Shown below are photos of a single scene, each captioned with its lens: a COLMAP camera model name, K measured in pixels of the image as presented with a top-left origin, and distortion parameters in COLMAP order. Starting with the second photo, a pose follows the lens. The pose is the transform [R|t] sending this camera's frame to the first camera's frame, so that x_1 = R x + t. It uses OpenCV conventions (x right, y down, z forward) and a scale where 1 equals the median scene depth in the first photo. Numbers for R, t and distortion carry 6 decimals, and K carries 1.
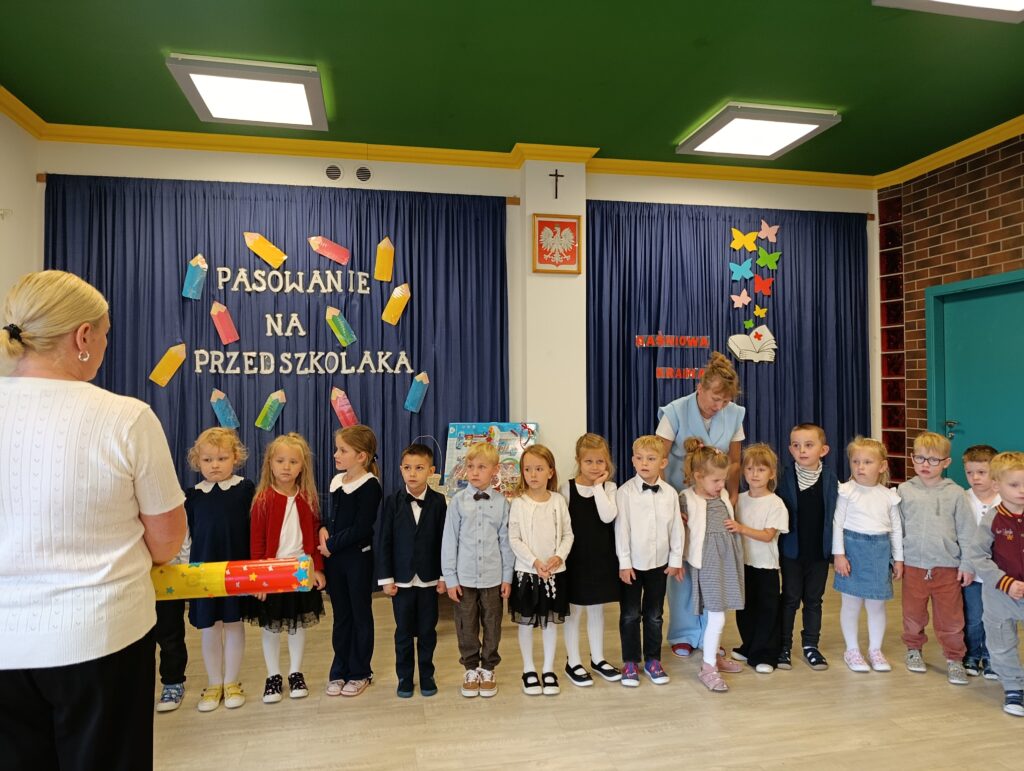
lens RADIAL K [[716.0, 0, 520.5], [0, 716.0, 382.5], [0, 0, 1]] dist [0.021175, -0.039014]
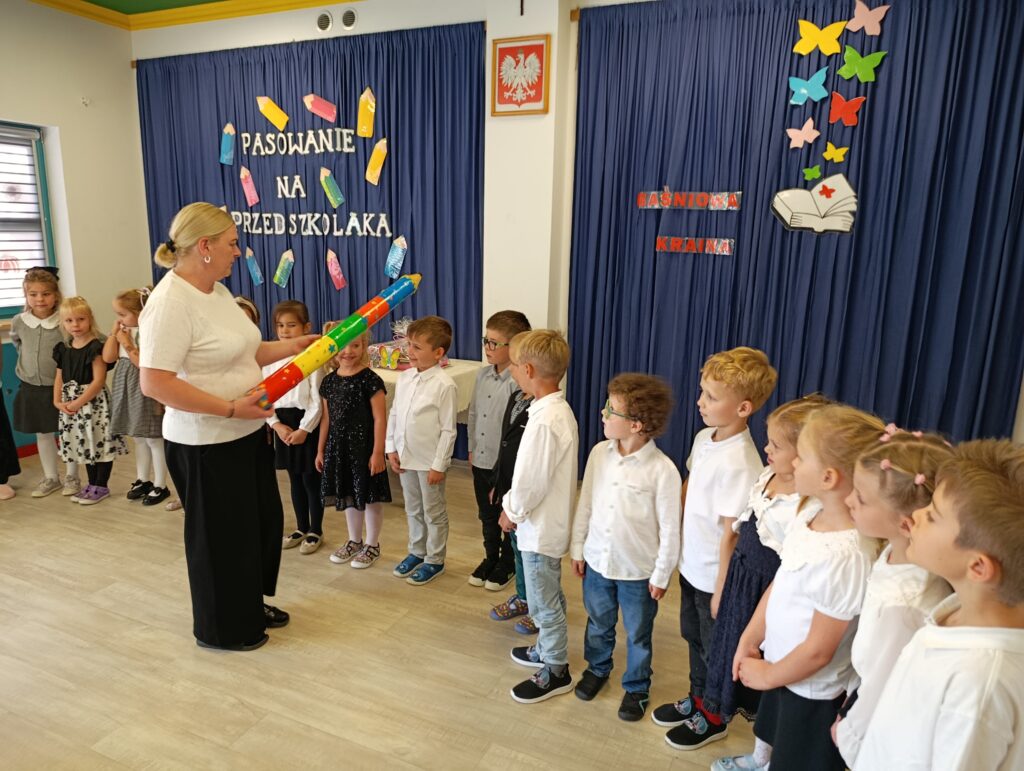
lens RADIAL K [[716.0, 0, 520.5], [0, 716.0, 382.5], [0, 0, 1]] dist [0.021175, -0.039014]
pose [[0.806490, 0.144586, -0.573297, 0.577744], [-0.017423, 0.975029, 0.221393, -0.039295], [0.590992, -0.168563, 0.788870, 0.318863]]
